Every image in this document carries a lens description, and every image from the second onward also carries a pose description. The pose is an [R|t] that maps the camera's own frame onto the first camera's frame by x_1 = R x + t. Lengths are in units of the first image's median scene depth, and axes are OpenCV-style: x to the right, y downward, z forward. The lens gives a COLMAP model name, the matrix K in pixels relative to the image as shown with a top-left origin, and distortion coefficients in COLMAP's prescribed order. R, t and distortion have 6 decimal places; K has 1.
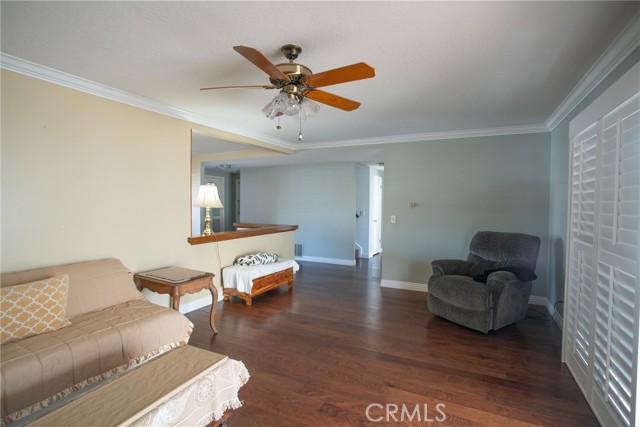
lens RADIAL K [[316.4, 0, 320.1], [0, 316.4, 212.6], [0, 0, 1]] dist [-0.059241, 0.019926]
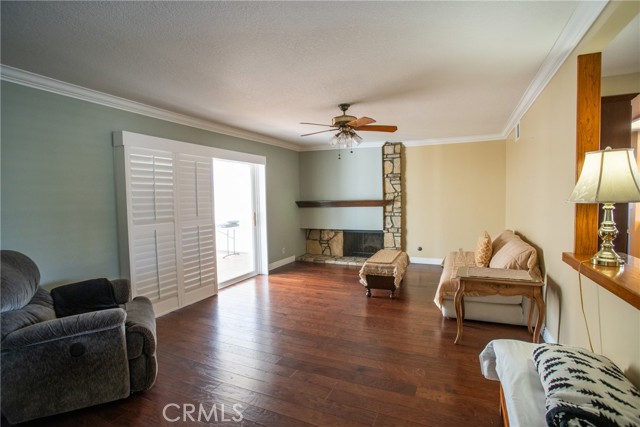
lens RADIAL K [[316.4, 0, 318.3], [0, 316.4, 210.8], [0, 0, 1]] dist [-0.059241, 0.019926]
pose [[-0.999577, 0.014071, -0.025433, 0.080204], [0.012316, 0.997616, 0.067902, -0.059041], [0.026328, 0.067560, -0.997368, 2.233453]]
